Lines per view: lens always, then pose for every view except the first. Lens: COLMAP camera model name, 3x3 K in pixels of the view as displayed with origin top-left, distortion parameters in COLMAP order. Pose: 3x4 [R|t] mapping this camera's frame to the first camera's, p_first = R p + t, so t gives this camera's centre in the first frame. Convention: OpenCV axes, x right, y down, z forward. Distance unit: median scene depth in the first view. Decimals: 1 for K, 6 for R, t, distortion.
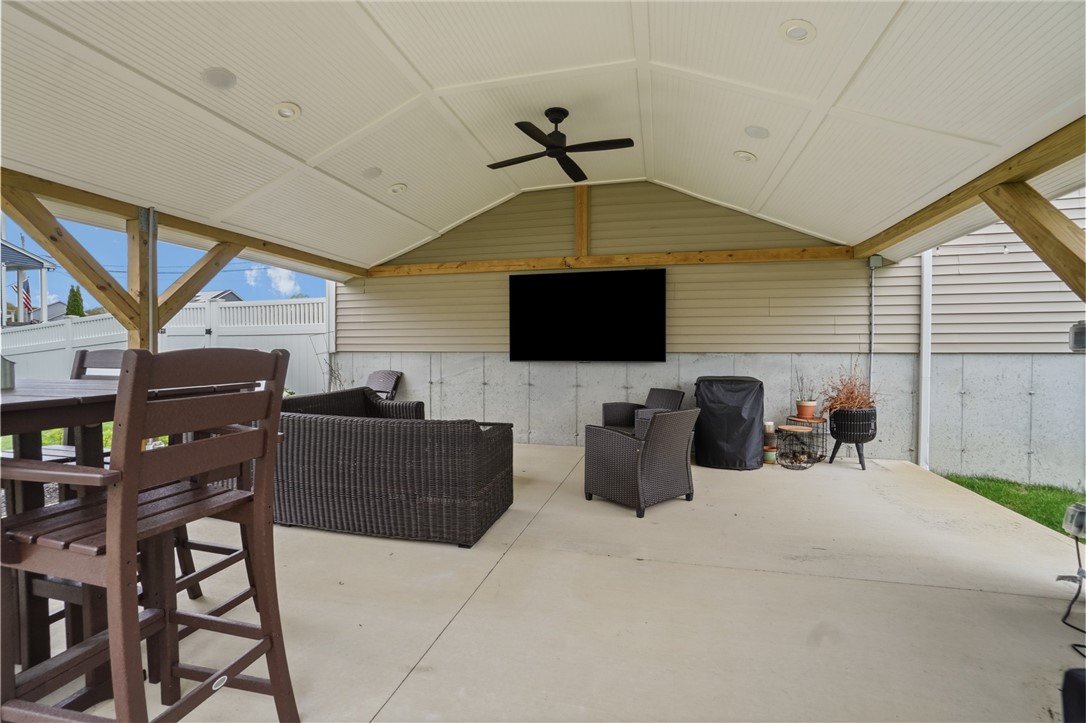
lens RADIAL K [[481.2, 0, 543.0], [0, 481.2, 361.5], [0, 0, 1]] dist [-0.002423, 0.000009]
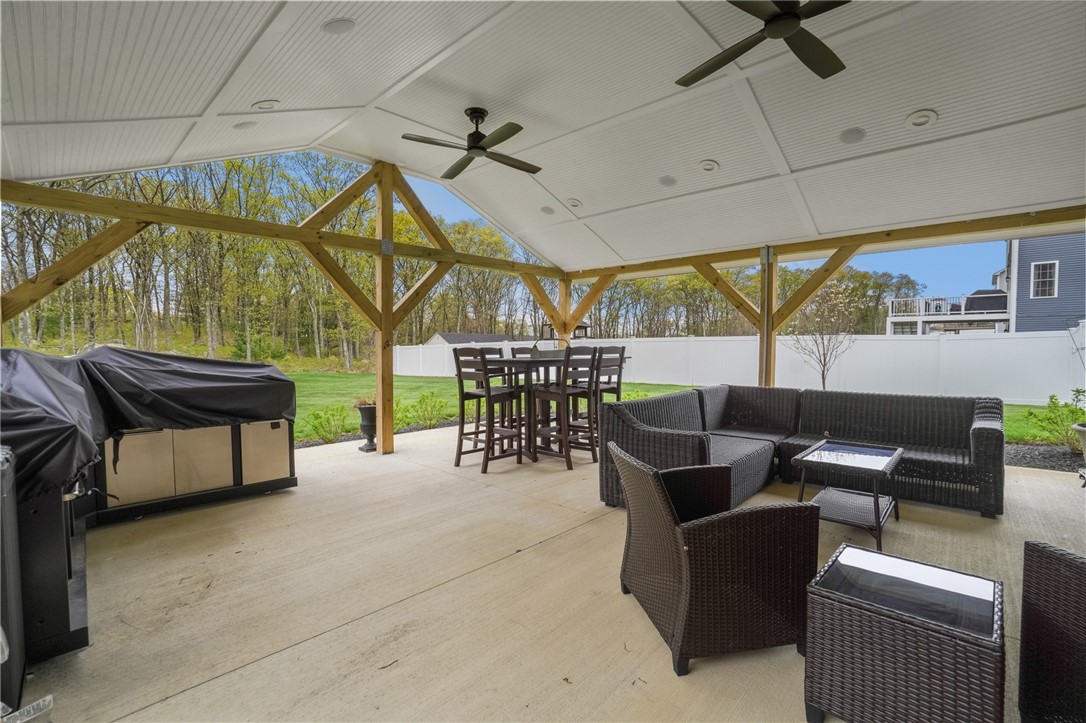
lens RADIAL K [[481.2, 0, 543.0], [0, 481.2, 361.5], [0, 0, 1]] dist [-0.002423, 0.000009]
pose [[-0.462078, 0.029174, -0.886359, 0.756998], [-0.012250, 0.999153, 0.039272, -0.024244], [0.886755, 0.029005, -0.461329, 1.076140]]
